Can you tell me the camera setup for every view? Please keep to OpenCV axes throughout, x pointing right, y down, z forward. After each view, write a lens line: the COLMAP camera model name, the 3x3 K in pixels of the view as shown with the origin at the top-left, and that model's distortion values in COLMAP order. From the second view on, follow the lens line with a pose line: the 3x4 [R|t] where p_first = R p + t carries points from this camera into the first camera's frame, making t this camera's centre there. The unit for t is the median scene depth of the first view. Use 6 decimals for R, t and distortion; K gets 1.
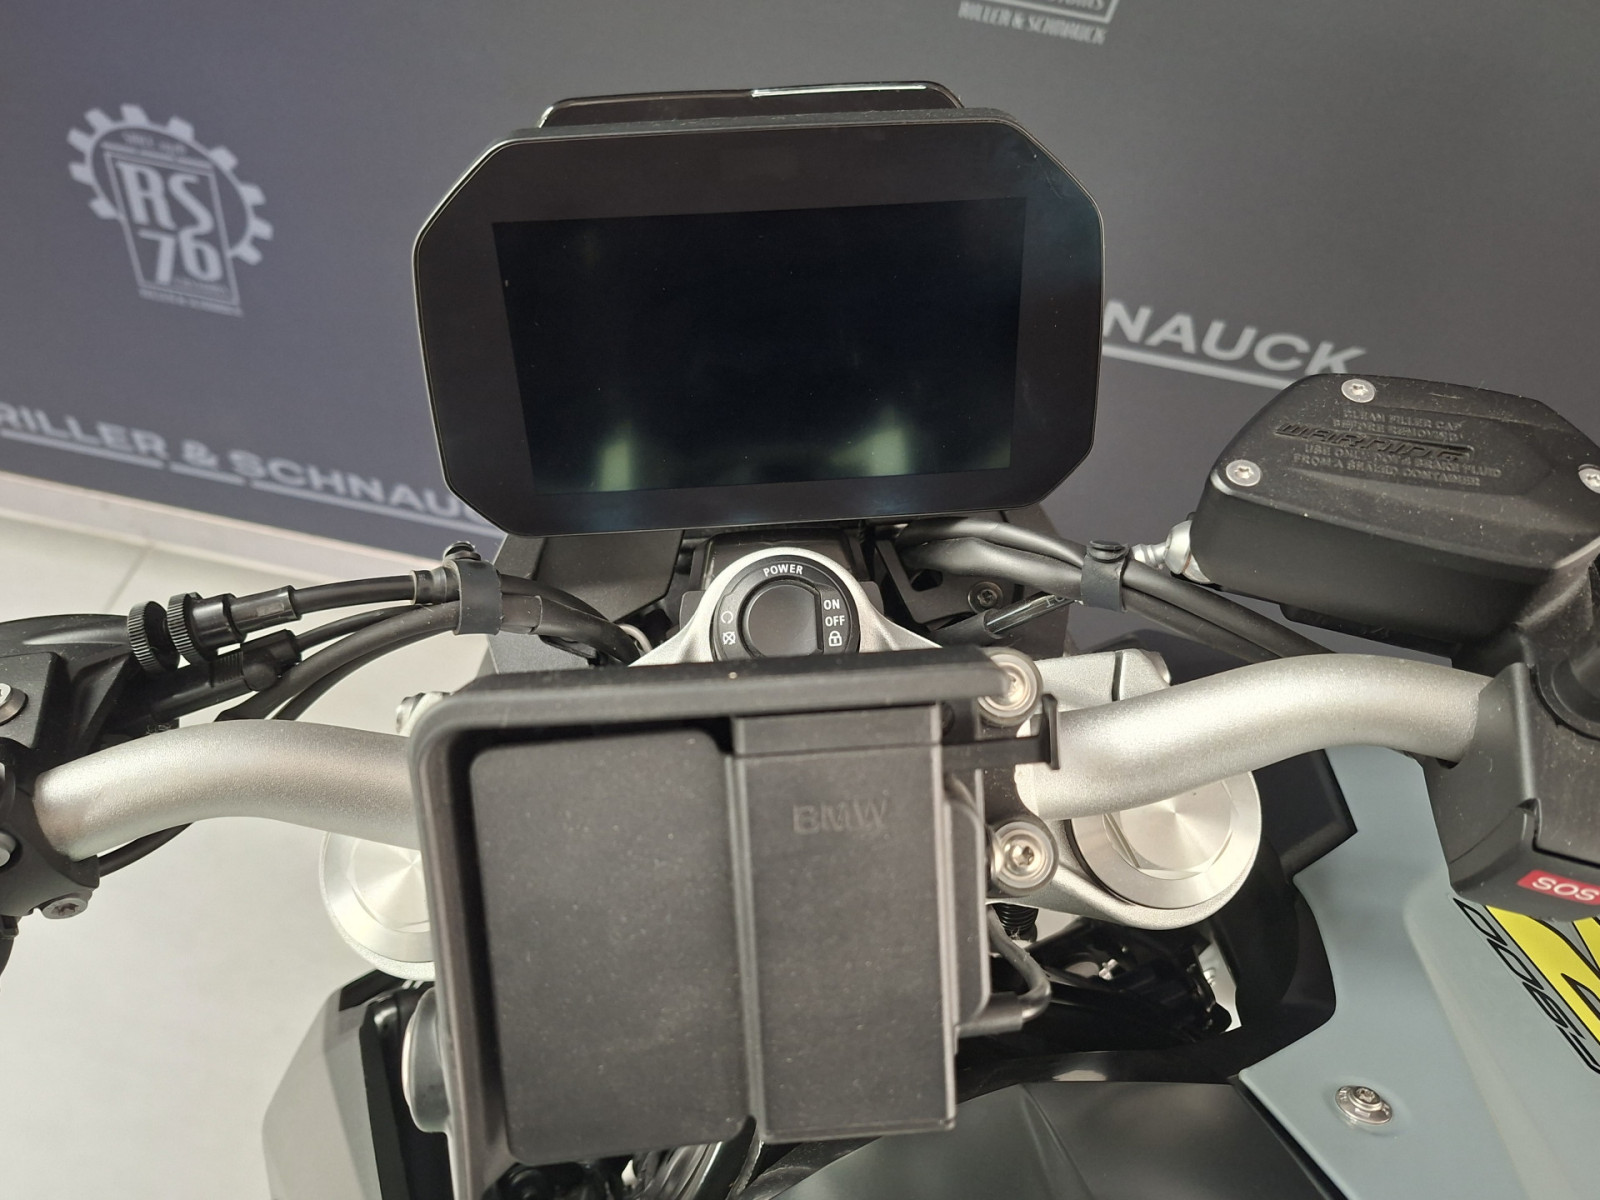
lens RADIAL K [[1285.3, 0, 807.7], [0, 1285.3, 628.7], [0, 0, 1]] dist [0.002877, -0.043528]
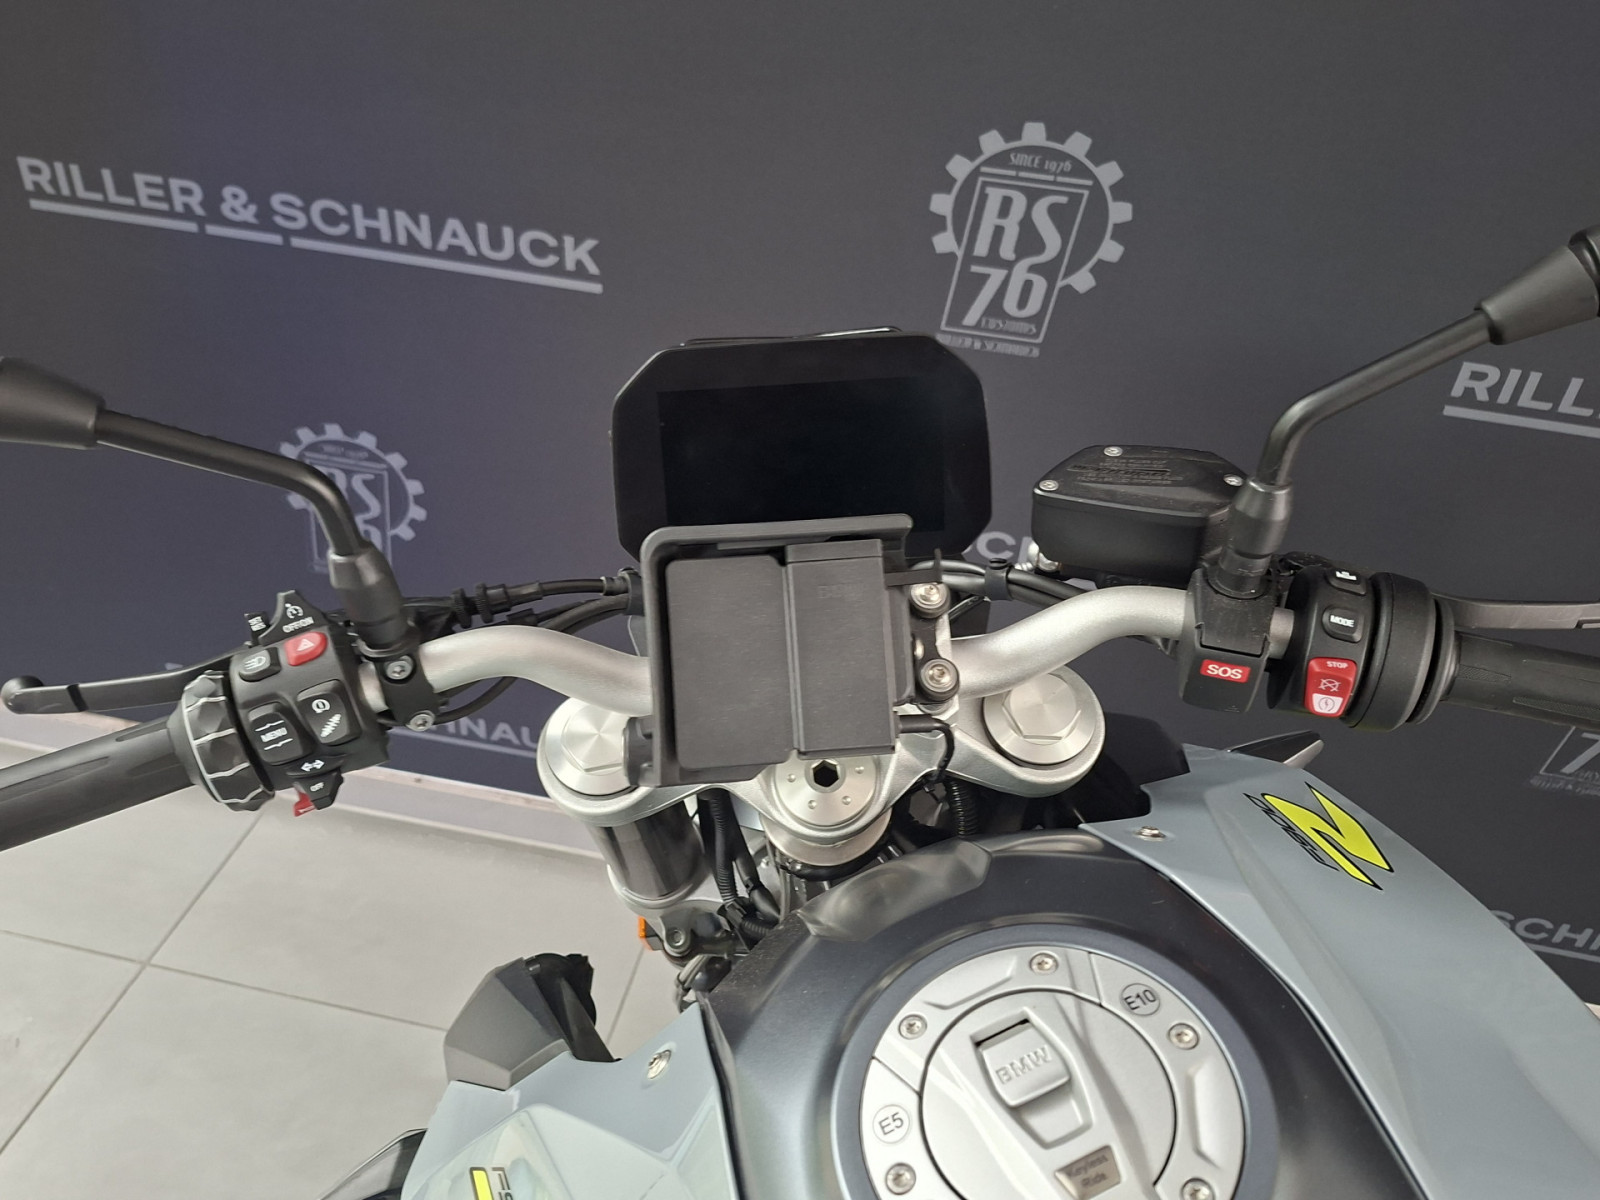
lens RADIAL K [[1253.3, 0, 800.0], [0, 1253.3, 600.0], [0, 0, 1]] dist [0.032239, -0.008850]
pose [[0.999348, -0.012655, -0.033826, 0.021662], [0.002293, 0.956944, -0.290263, 0.464877], [0.036043, 0.289996, 0.956349, -0.600126]]
